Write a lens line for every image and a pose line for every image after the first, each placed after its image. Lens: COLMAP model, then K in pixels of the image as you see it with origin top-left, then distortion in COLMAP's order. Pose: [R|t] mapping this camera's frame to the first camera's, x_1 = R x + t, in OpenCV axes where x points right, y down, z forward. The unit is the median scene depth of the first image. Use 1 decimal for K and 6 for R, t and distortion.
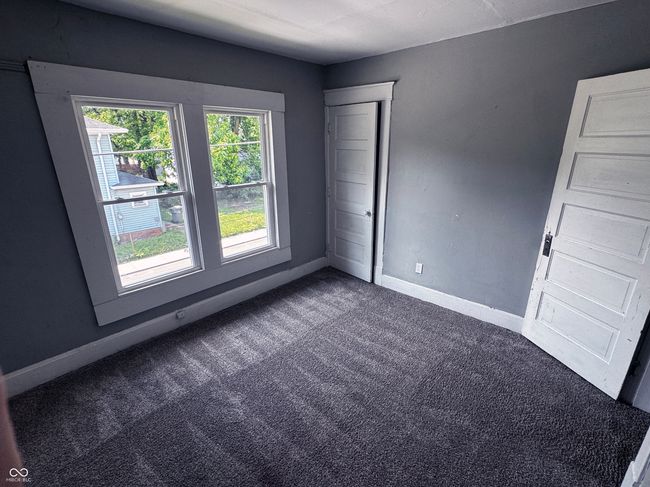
lens RADIAL K [[307.4, 0, 325.0], [0, 307.4, 243.5], [0, 0, 1]] dist [-0.016227, 0.001065]
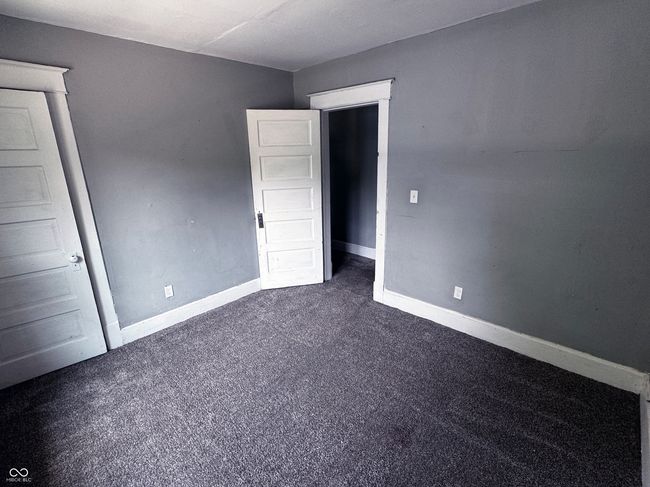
lens RADIAL K [[307.4, 0, 325.0], [0, 307.4, 243.5], [0, 0, 1]] dist [-0.016227, 0.001065]
pose [[0.004044, -0.282197, 0.959348, -0.644617], [0.330998, 0.905655, 0.265007, -0.167550], [-0.943623, 0.316471, 0.097069, 0.560046]]
